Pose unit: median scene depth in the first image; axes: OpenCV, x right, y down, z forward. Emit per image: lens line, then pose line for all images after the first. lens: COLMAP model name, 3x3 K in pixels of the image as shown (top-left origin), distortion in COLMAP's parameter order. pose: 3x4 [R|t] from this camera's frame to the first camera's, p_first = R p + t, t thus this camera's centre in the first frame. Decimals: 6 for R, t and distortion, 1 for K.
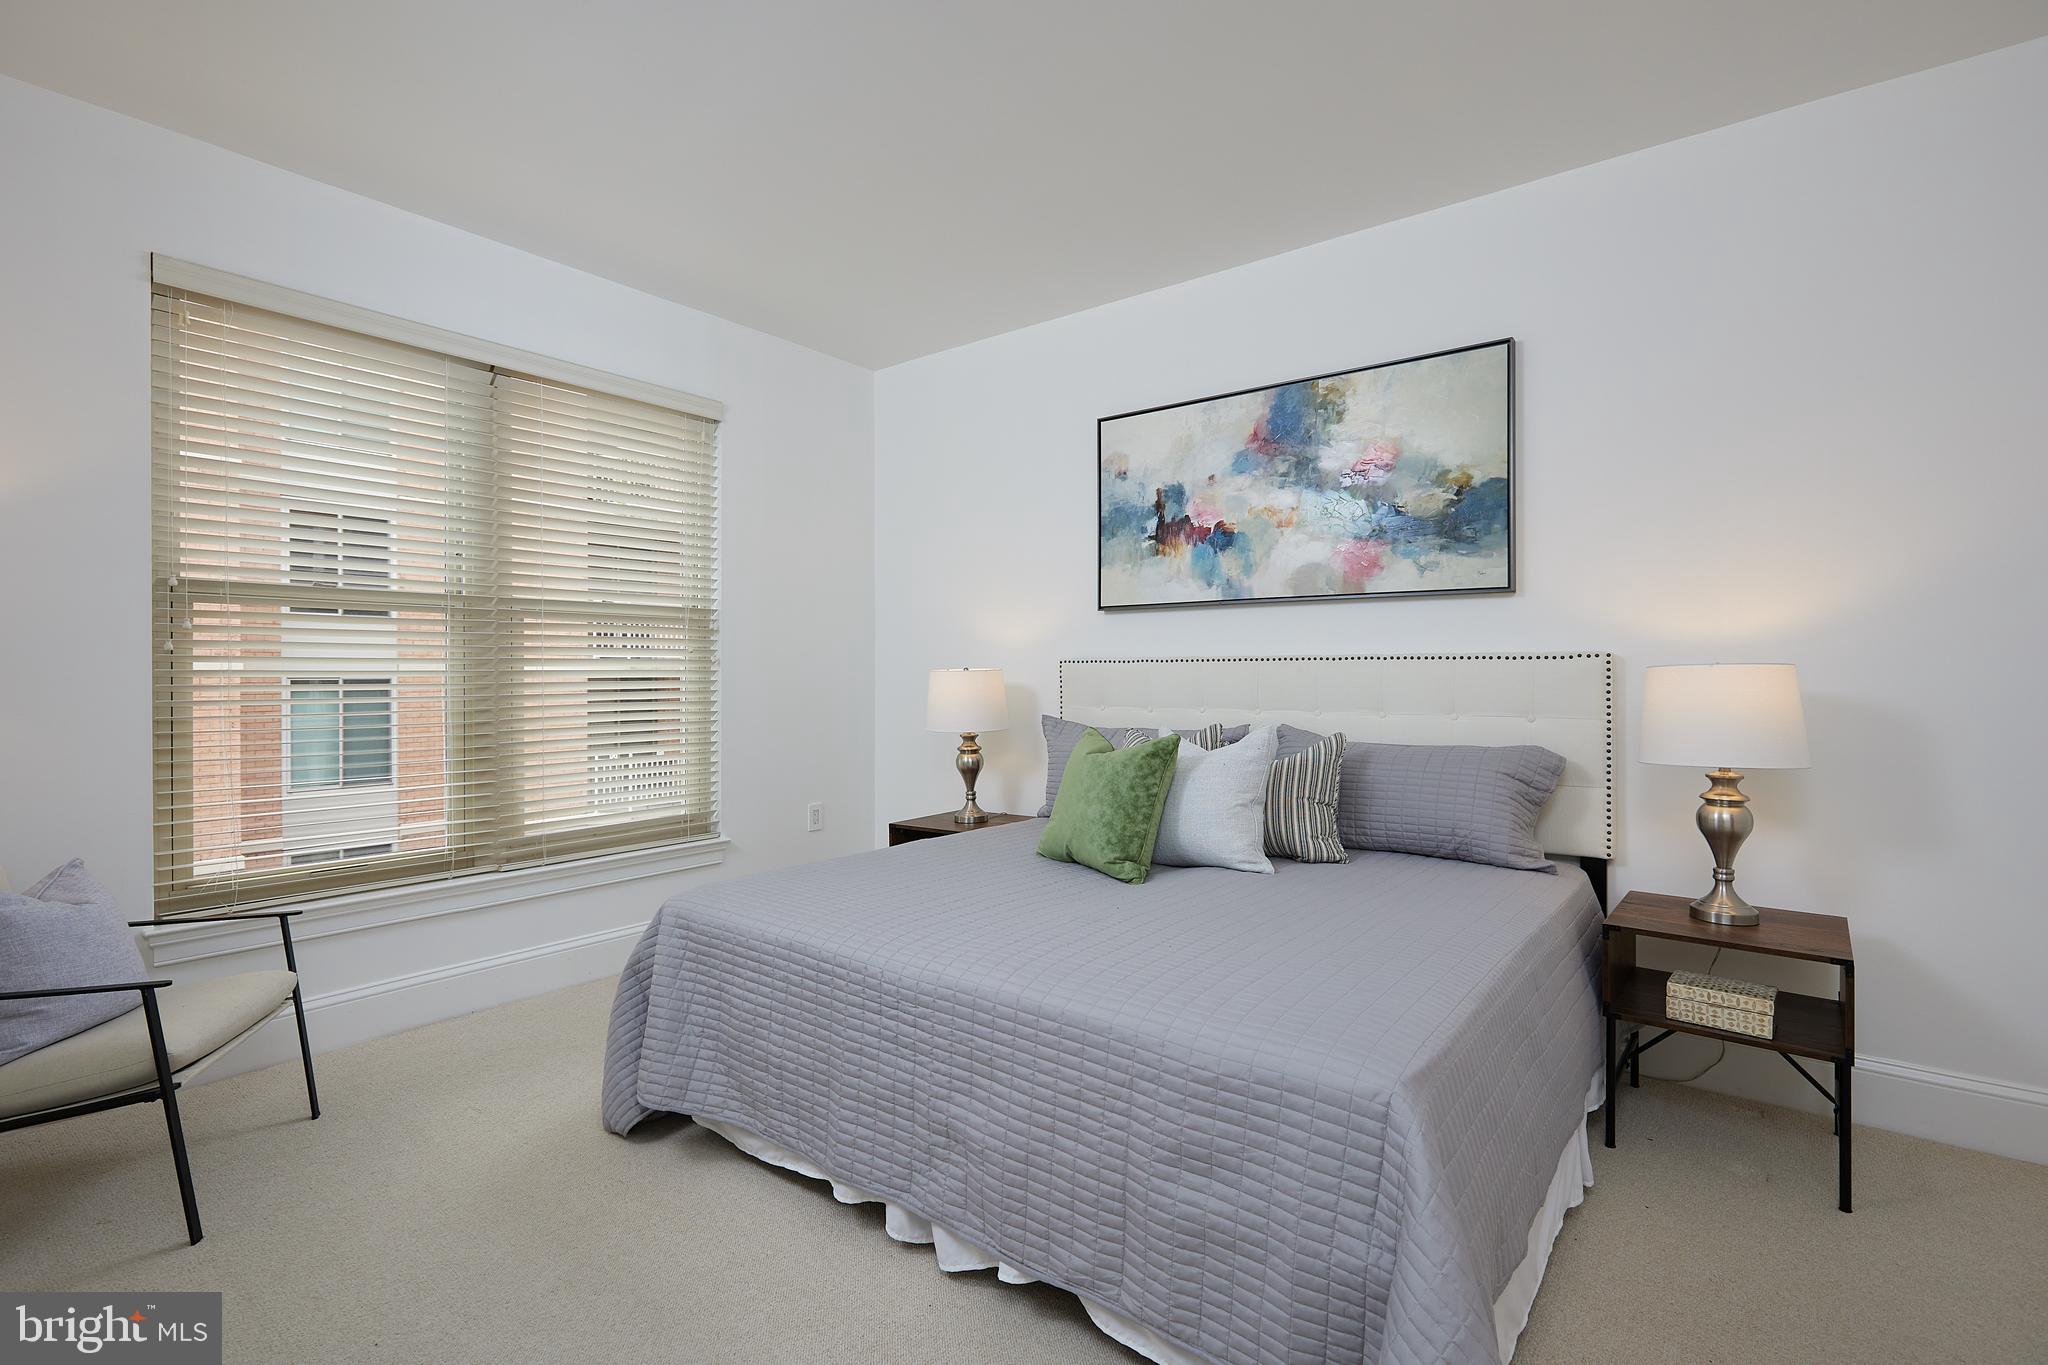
lens RADIAL K [[939.9, 0, 1028.6], [0, 939.9, 674.7], [0, 0, 1]] dist [0.003229, -0.000422]
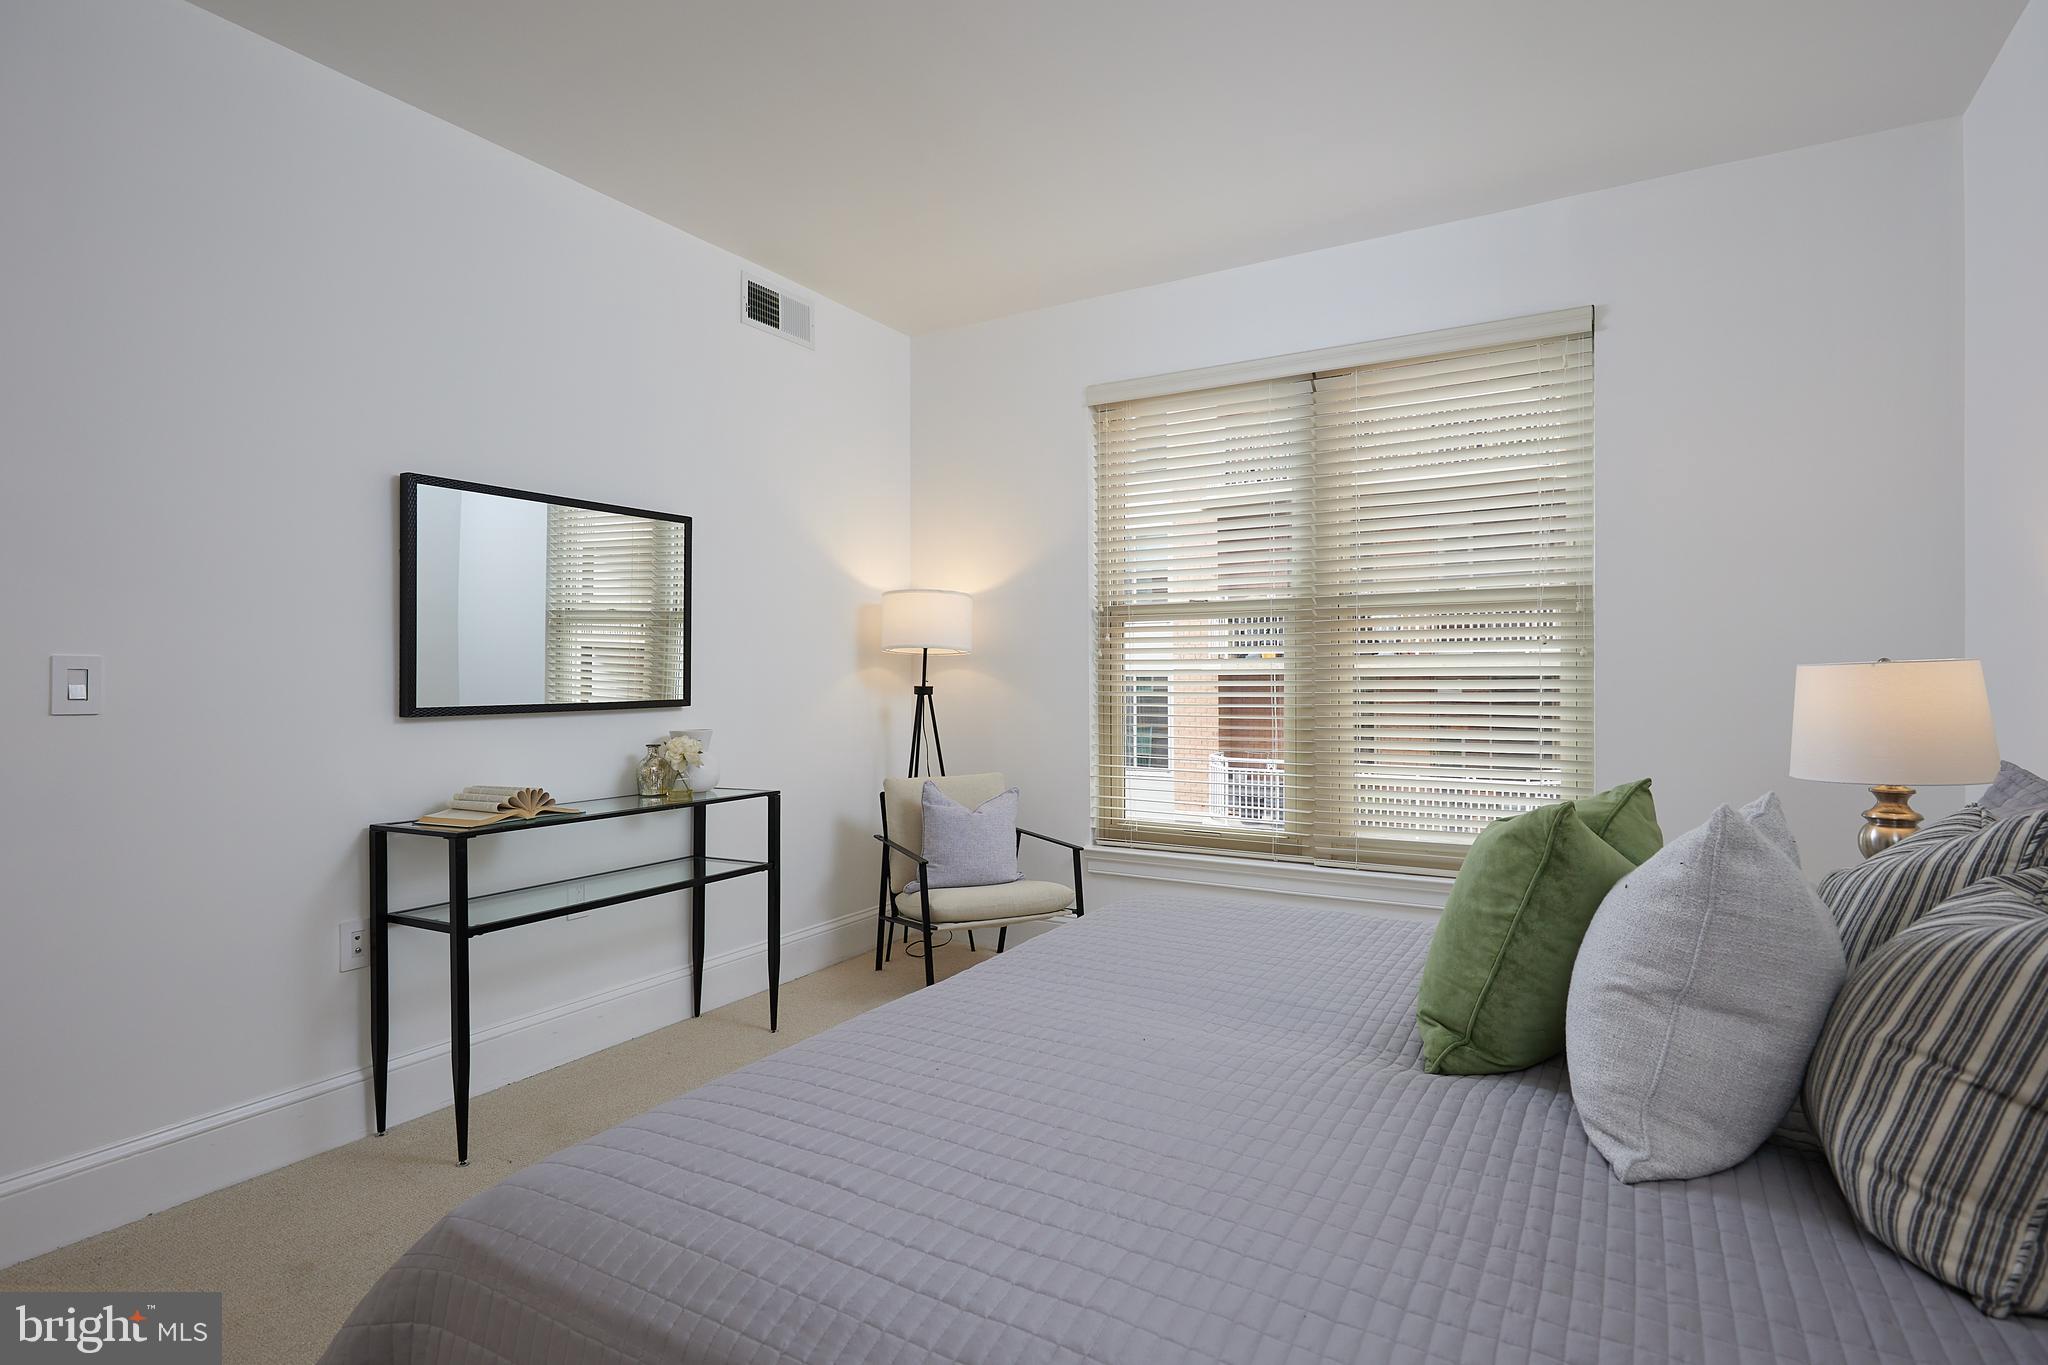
lens RADIAL K [[1029.8, 0, 1027.3], [0, 1029.8, 676.1], [0, 0, 1]] dist [0.003371, 0.000621]
pose [[0.123082, 0.001346, -0.992396, 0.496541], [0.002697, 0.999995, 0.001691, 0.000569], [0.992393, -0.002884, 0.123078, 0.536036]]
